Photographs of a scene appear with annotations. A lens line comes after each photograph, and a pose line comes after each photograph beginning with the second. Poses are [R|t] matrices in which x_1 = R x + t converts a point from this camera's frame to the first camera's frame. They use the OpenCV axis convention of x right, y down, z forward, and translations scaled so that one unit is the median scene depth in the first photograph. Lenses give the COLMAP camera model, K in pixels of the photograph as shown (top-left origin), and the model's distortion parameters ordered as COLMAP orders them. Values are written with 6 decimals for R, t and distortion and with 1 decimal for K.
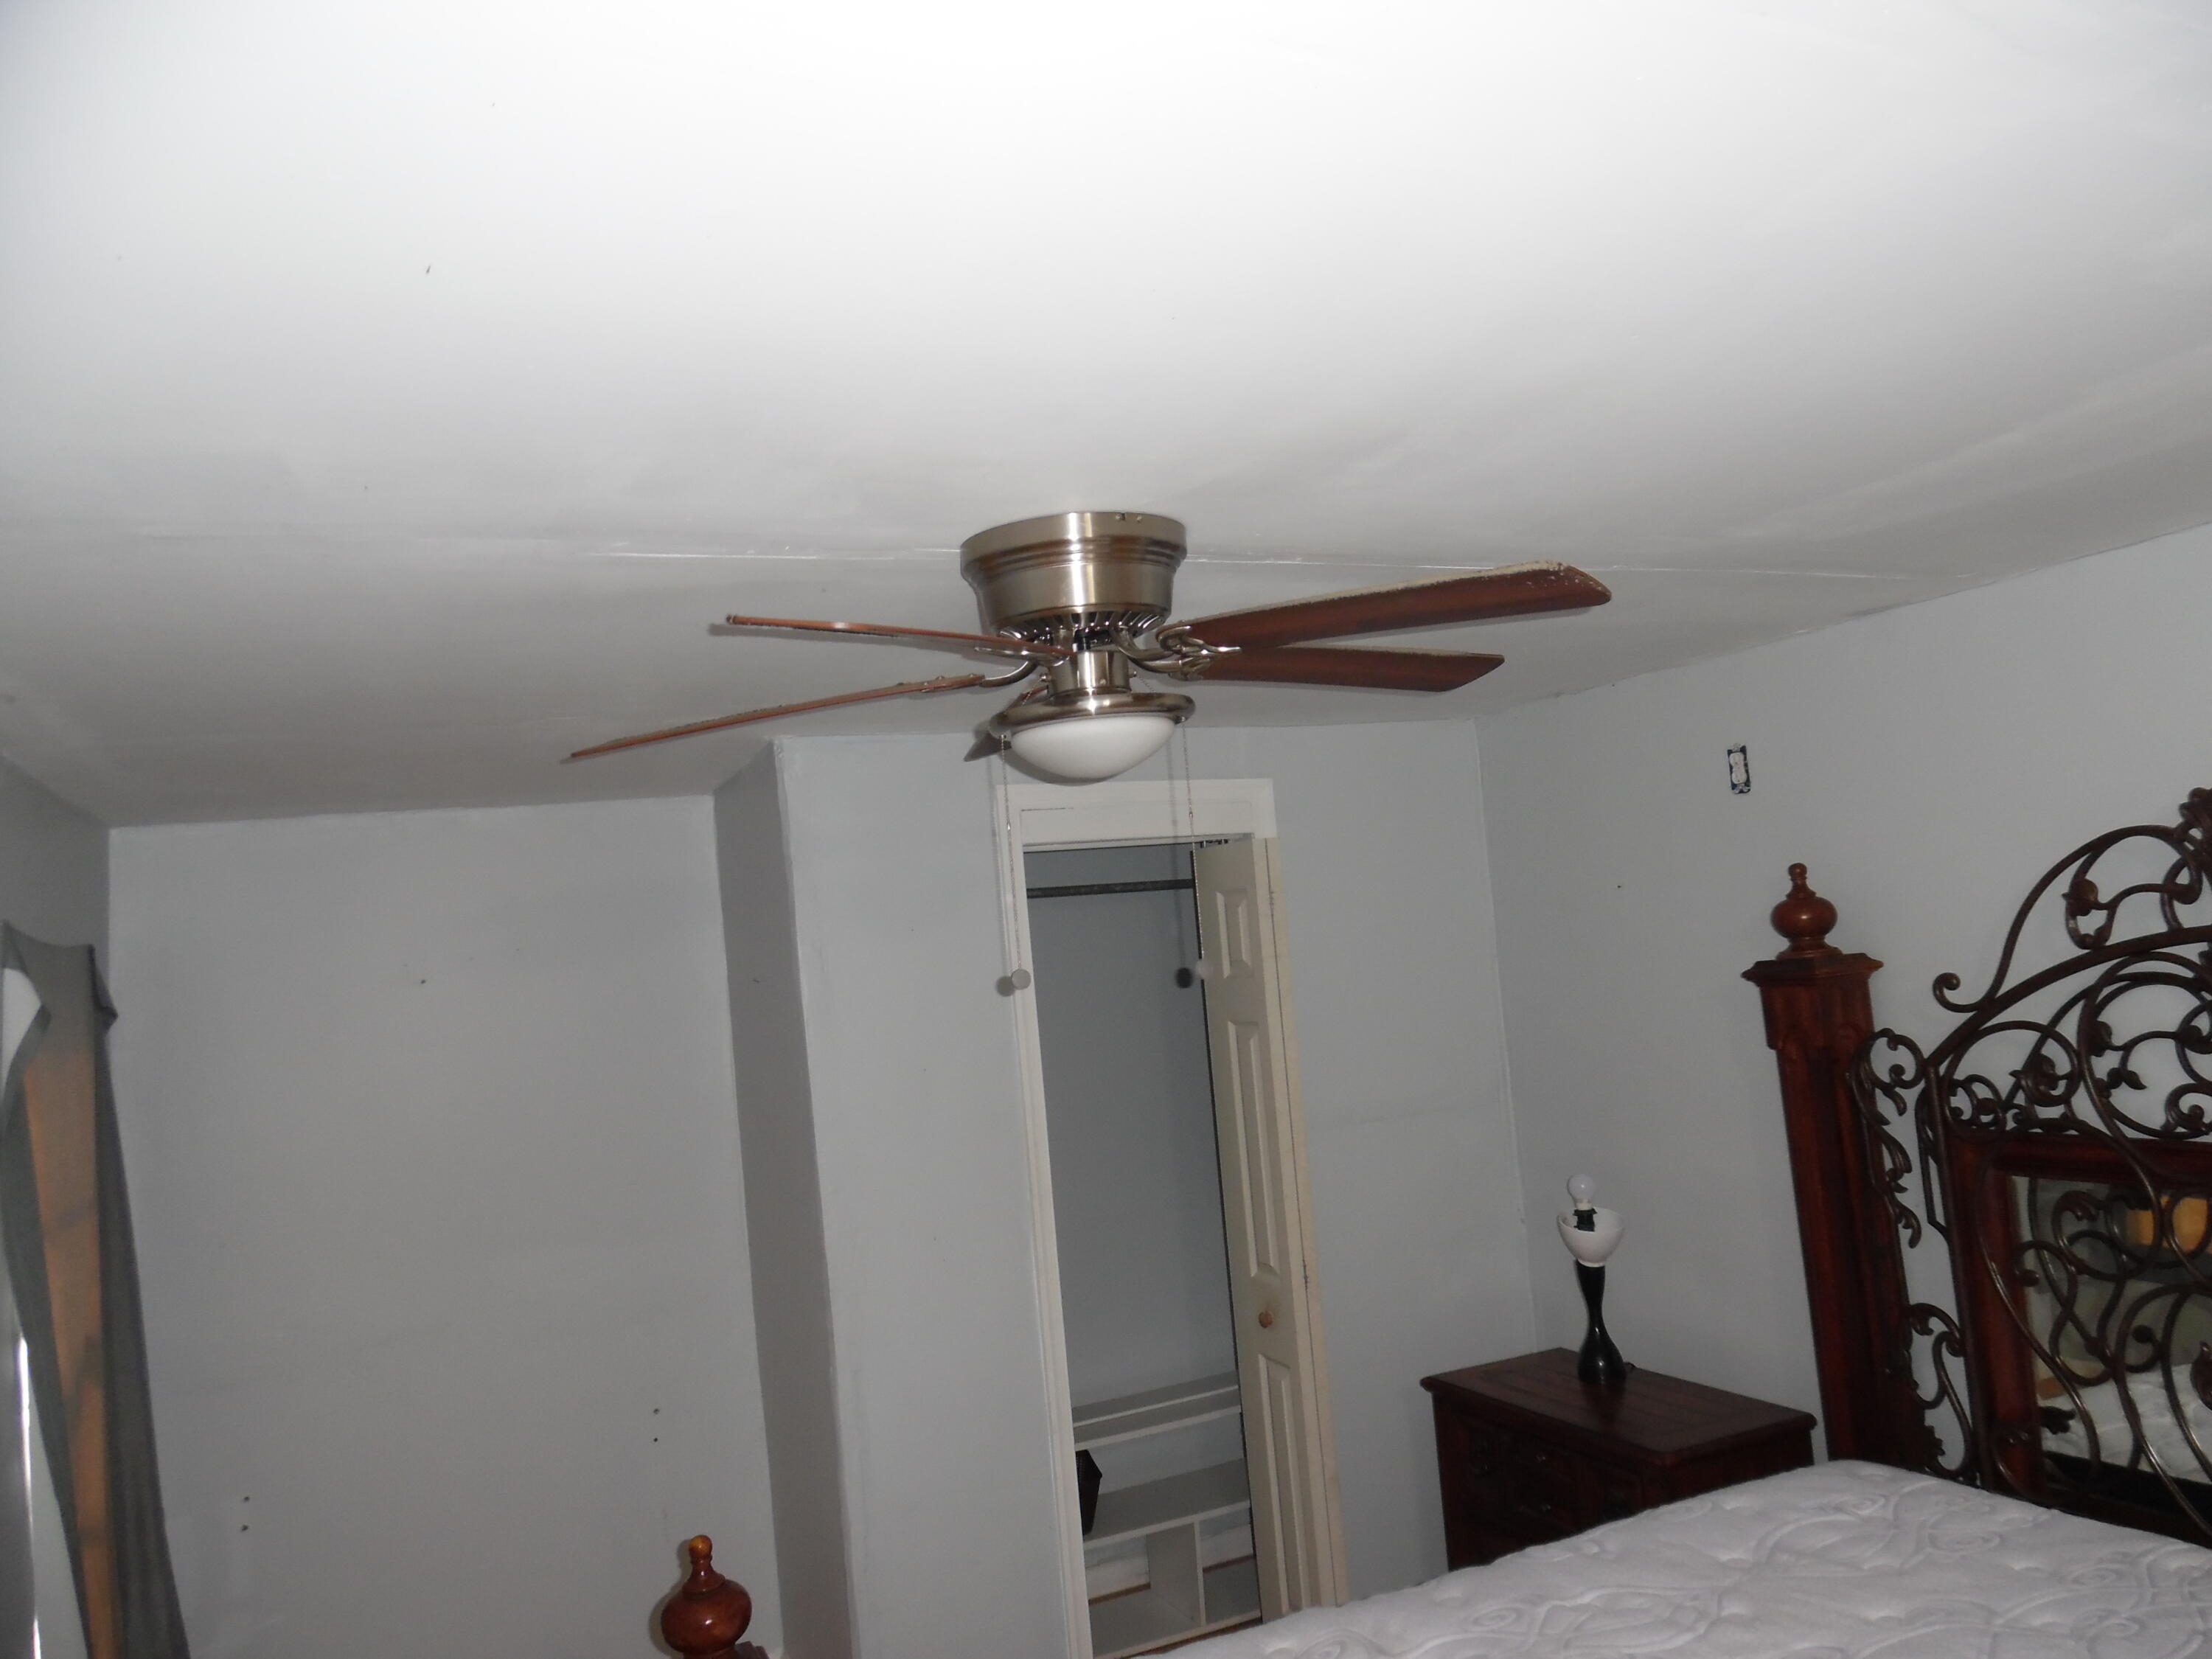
lens RADIAL K [[1562.2, 0, 1088.9], [0, 1562.2, 830.8], [0, 0, 1]] dist [-0.007128, -0.008513]
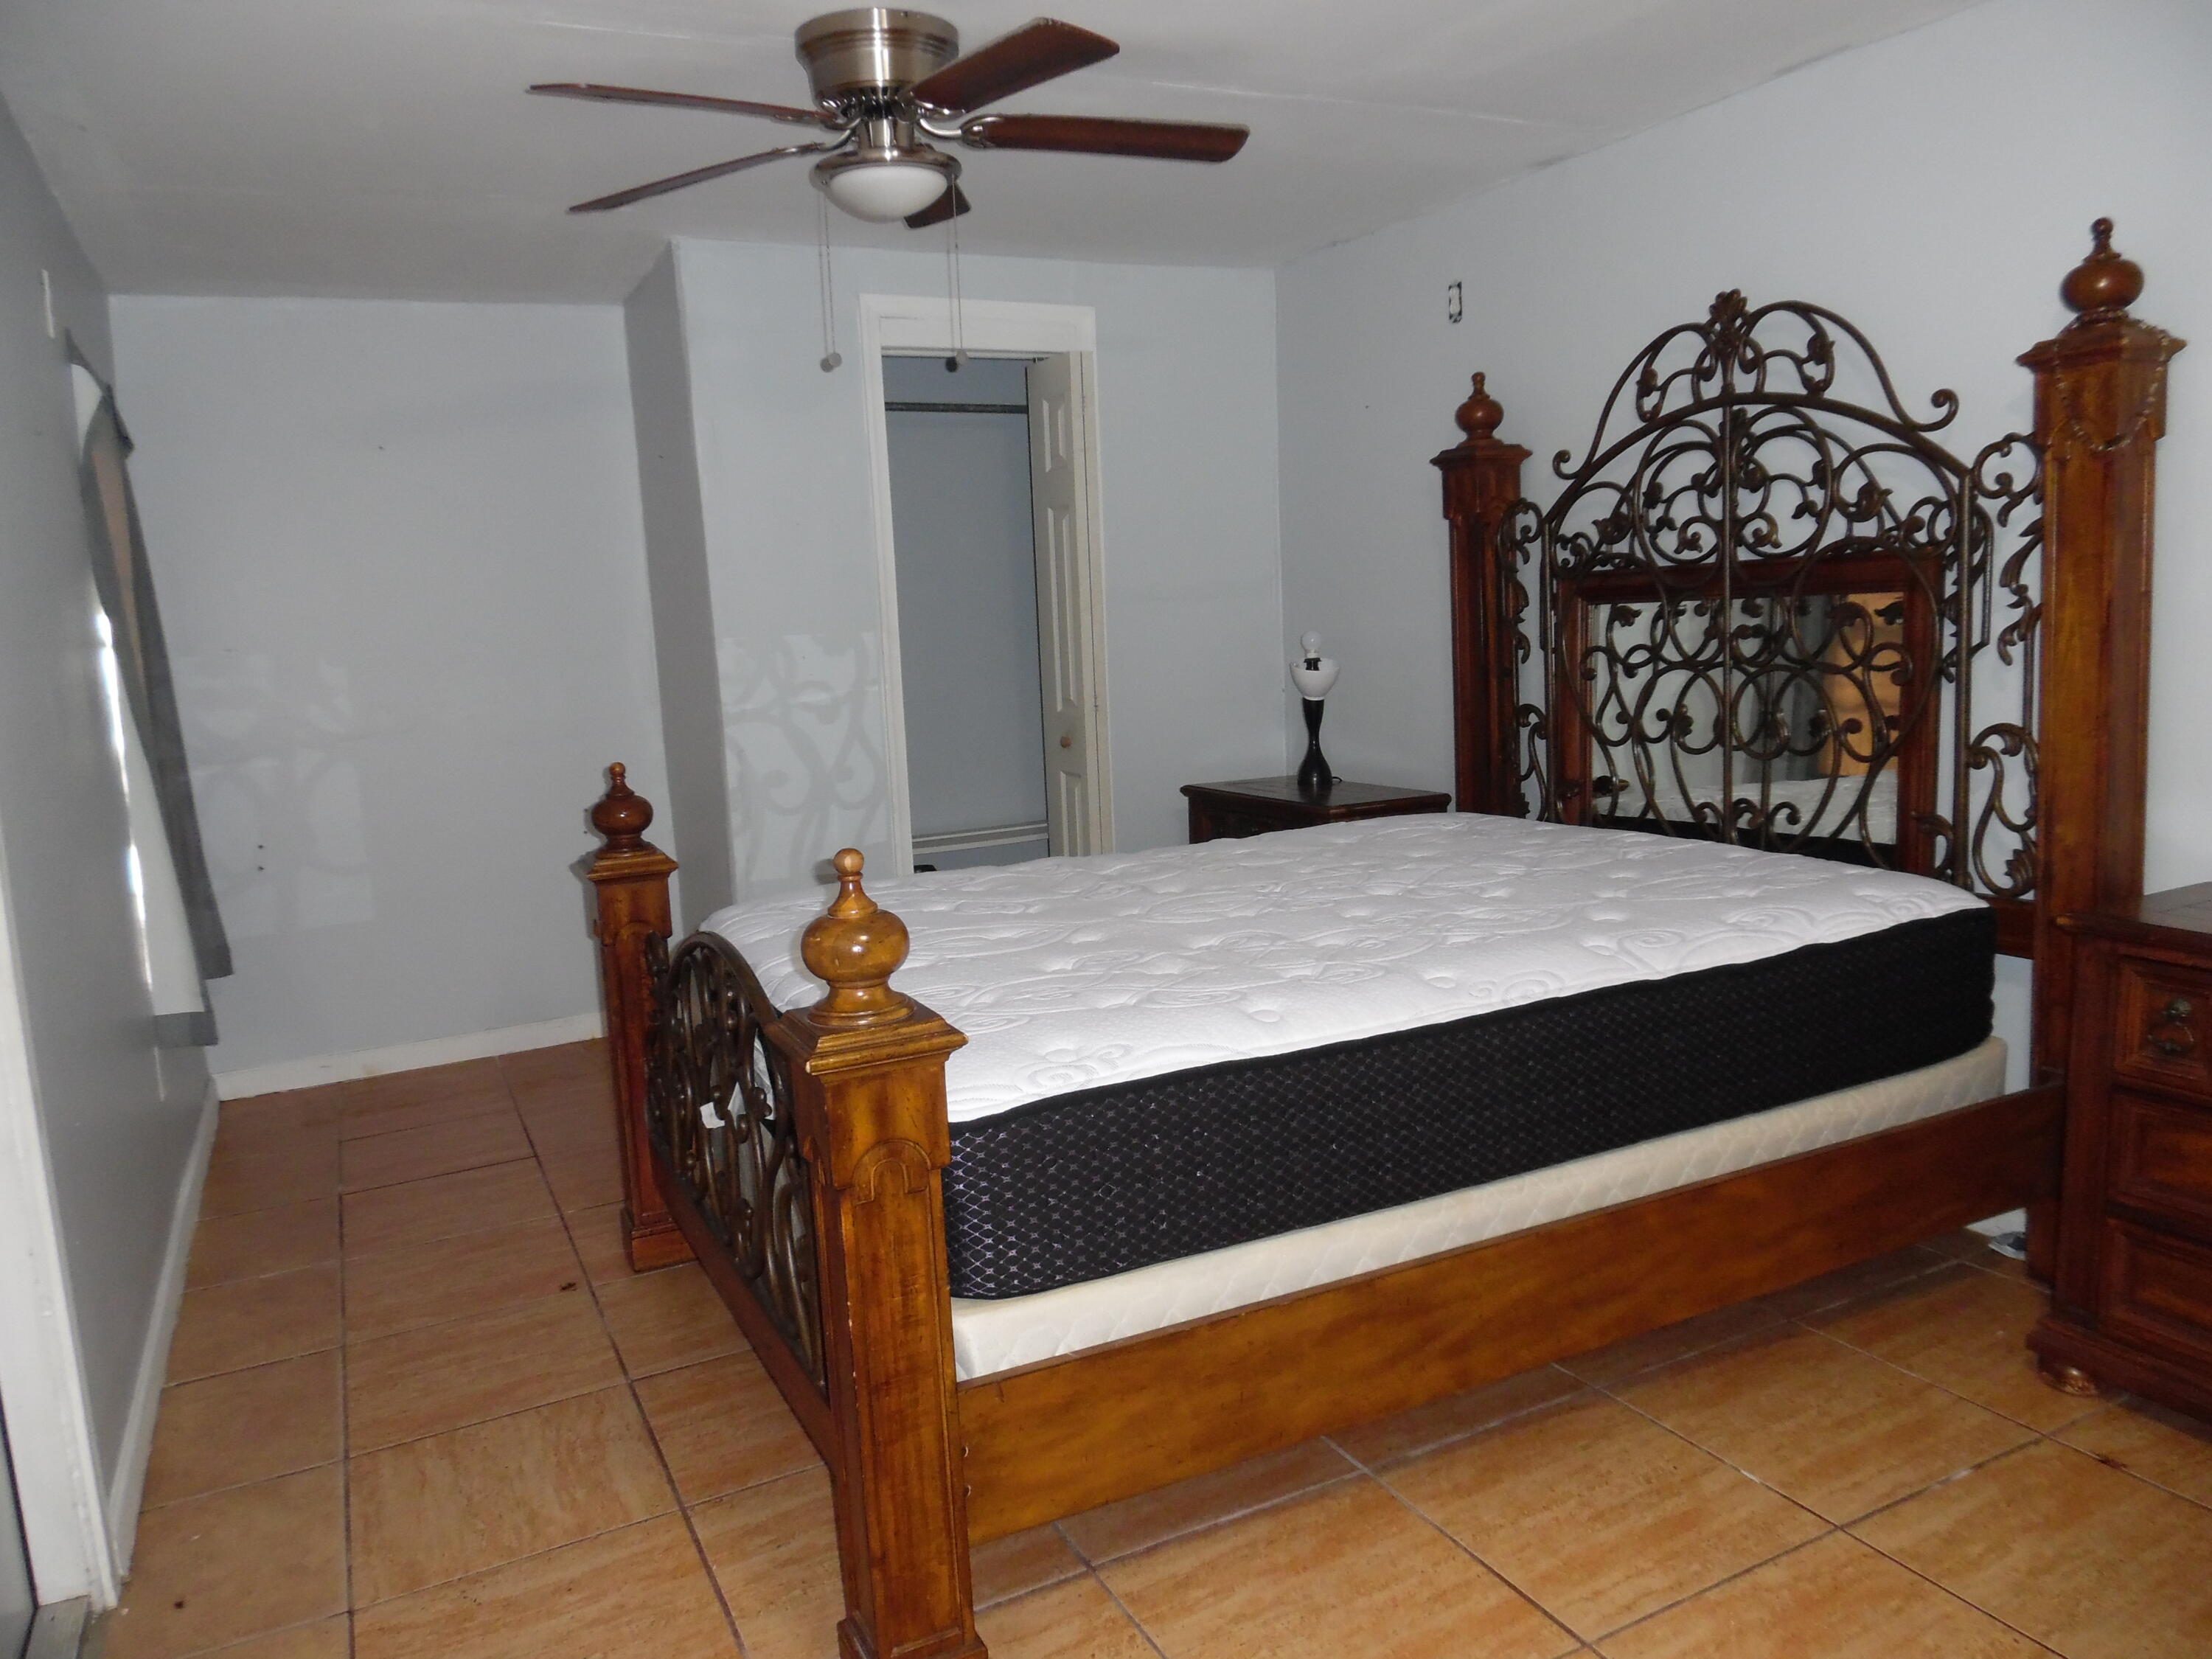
lens RADIAL K [[1562.2, 0, 1088.9], [0, 1562.2, 830.8], [0, 0, 1]] dist [-0.007128, -0.008513]
pose [[0.998230, 0.034028, 0.048775, 0.091545], [-0.043865, 0.975080, 0.217474, 0.132354], [-0.040159, -0.219228, 0.974847, -0.340183]]
